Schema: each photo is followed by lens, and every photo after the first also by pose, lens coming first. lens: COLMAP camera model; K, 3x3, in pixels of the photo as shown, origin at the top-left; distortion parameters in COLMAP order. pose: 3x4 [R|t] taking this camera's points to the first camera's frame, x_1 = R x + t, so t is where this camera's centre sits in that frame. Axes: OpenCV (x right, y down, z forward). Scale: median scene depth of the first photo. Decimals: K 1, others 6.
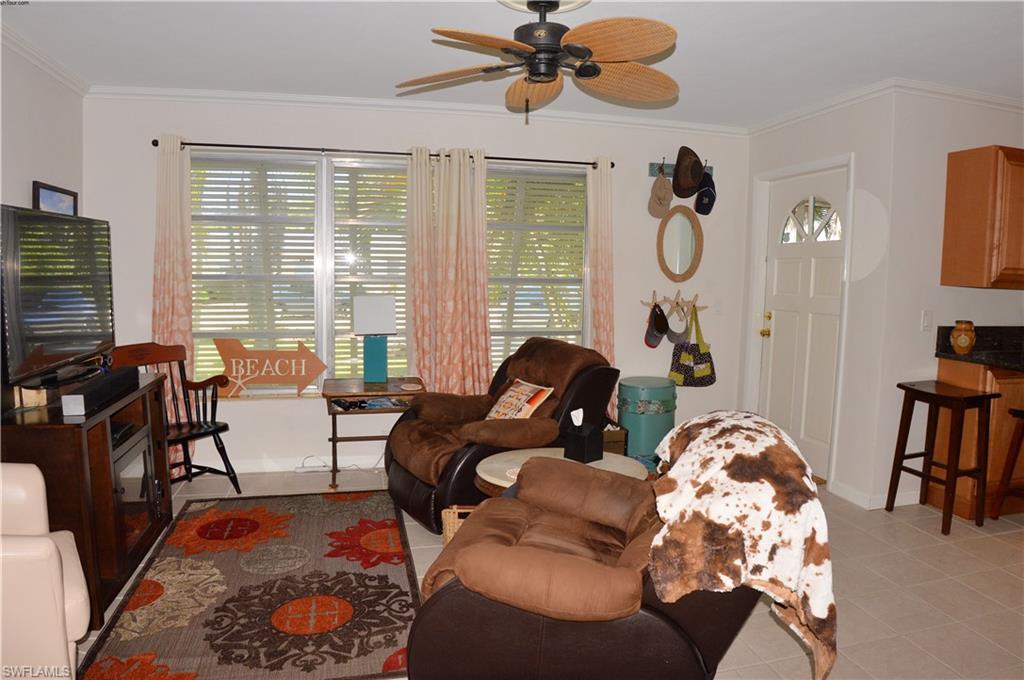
lens RADIAL K [[652.6, 0, 511.0], [0, 652.6, 339.1], [0, 0, 1]] dist [-0.092645, 0.006622]
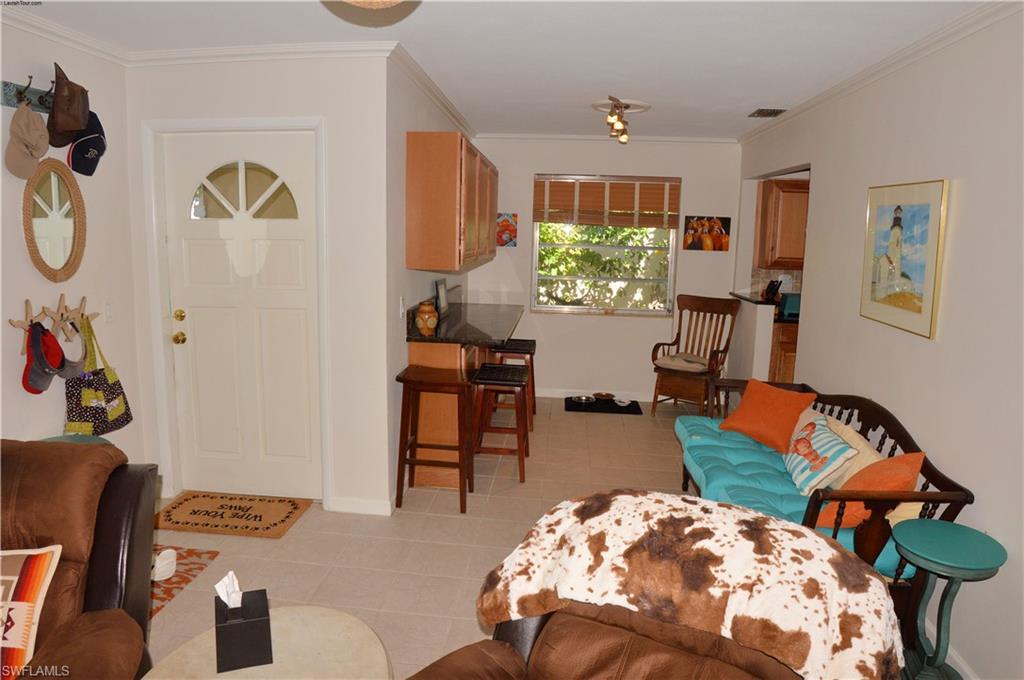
lens RADIAL K [[652.6, 0, 508.9], [0, 652.6, 344.2], [0, 0, 1]] dist [-0.092645, 0.006622]
pose [[0.338299, -0.170557, 0.925454, -0.163567], [0.082820, 0.985019, 0.151259, -0.083853], [-0.937387, 0.025476, 0.347356, 0.385784]]
